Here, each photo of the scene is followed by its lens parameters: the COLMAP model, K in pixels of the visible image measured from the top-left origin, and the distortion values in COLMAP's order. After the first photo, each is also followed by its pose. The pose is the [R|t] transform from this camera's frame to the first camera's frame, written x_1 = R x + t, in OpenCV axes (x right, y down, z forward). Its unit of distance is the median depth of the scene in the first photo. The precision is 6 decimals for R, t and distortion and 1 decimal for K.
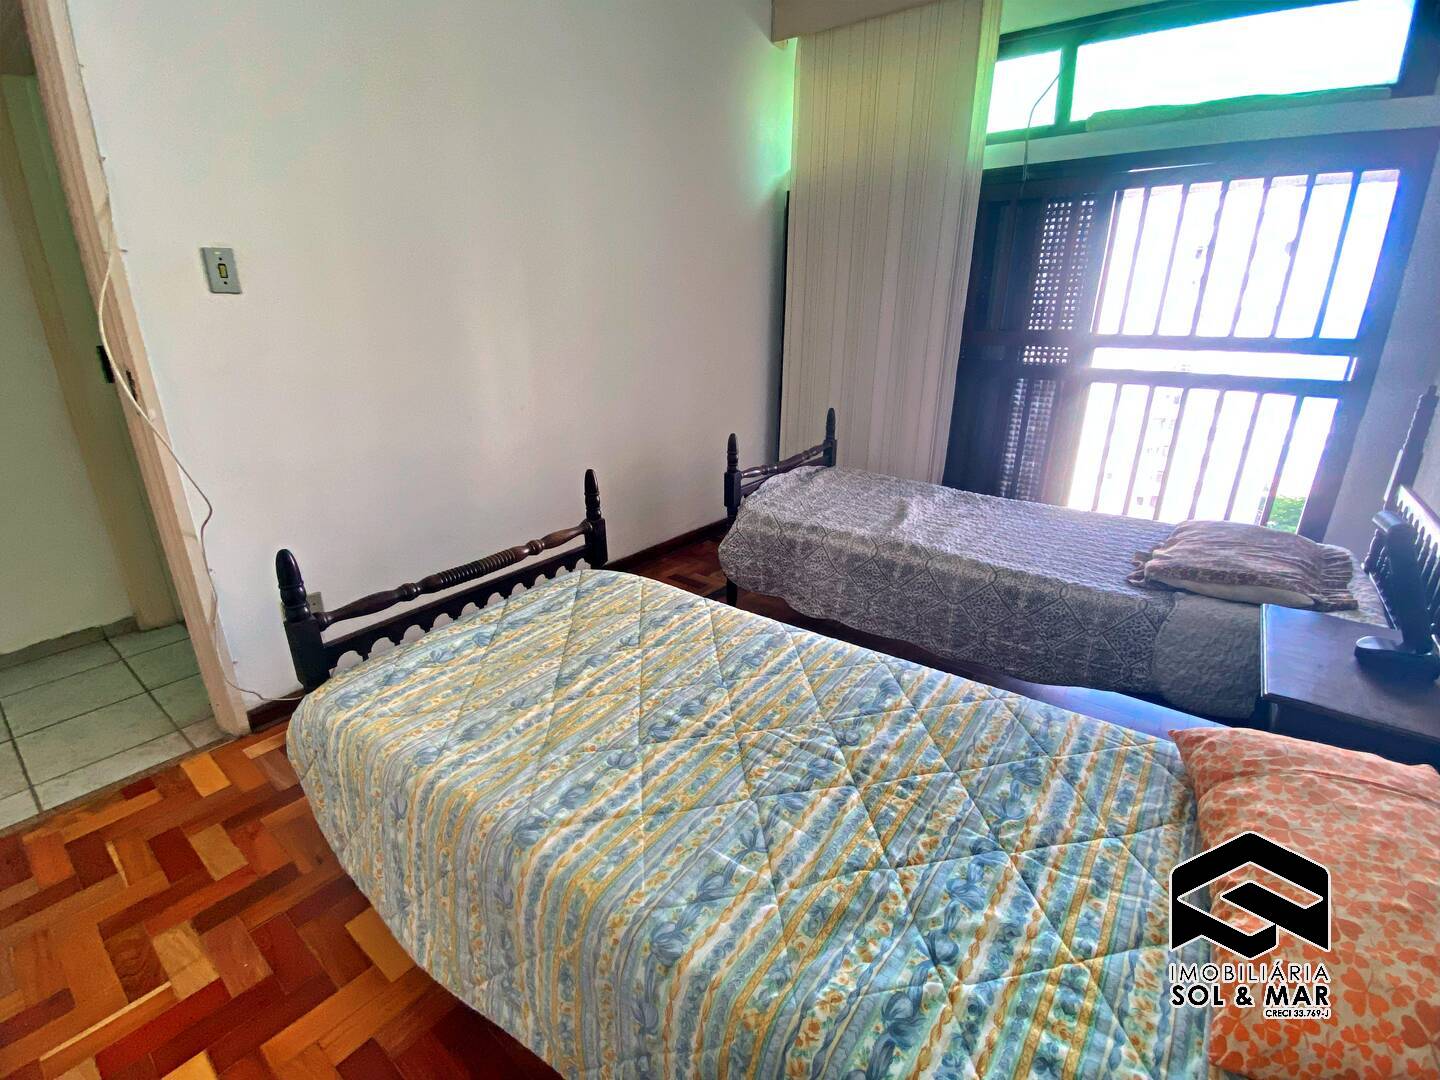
lens RADIAL K [[662.5, 0, 717.0], [0, 662.5, 539.5], [0, 0, 1]] dist [0.032855, -0.026792]
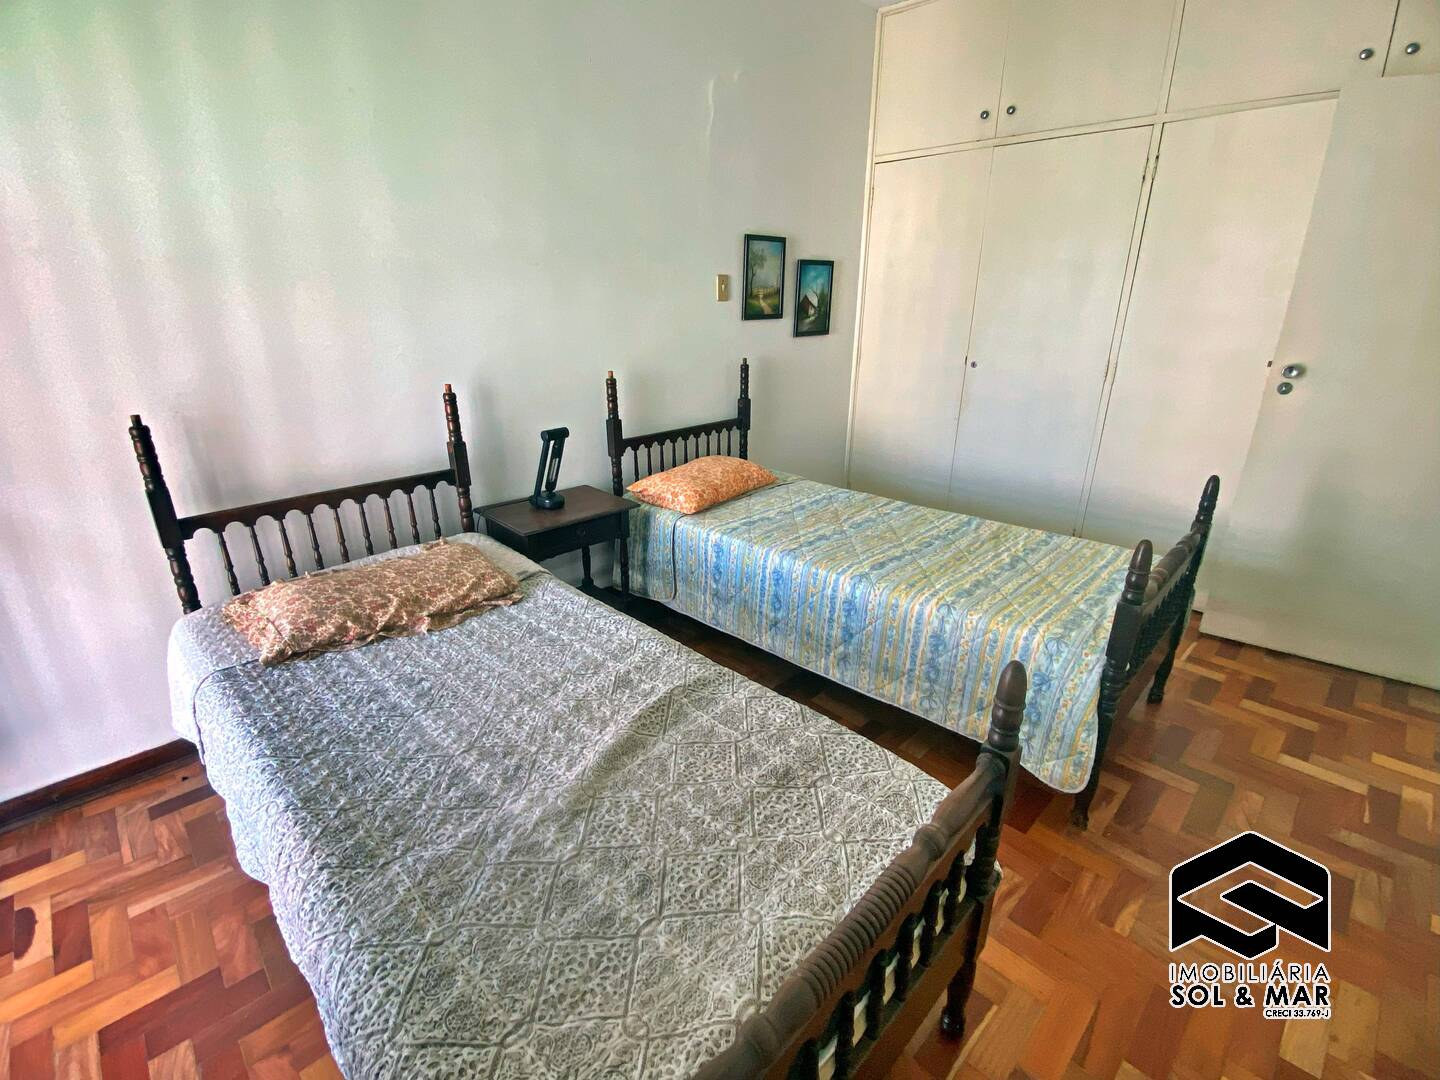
lens RADIAL K [[662.5, 0, 717.0], [0, 662.5, 539.5], [0, 0, 1]] dist [0.032855, -0.026792]
pose [[-0.991253, -0.042248, 0.125028, 0.191769], [0.046571, 0.774450, 0.630919, -0.586093], [-0.123483, 0.631223, -0.765708, 1.581360]]
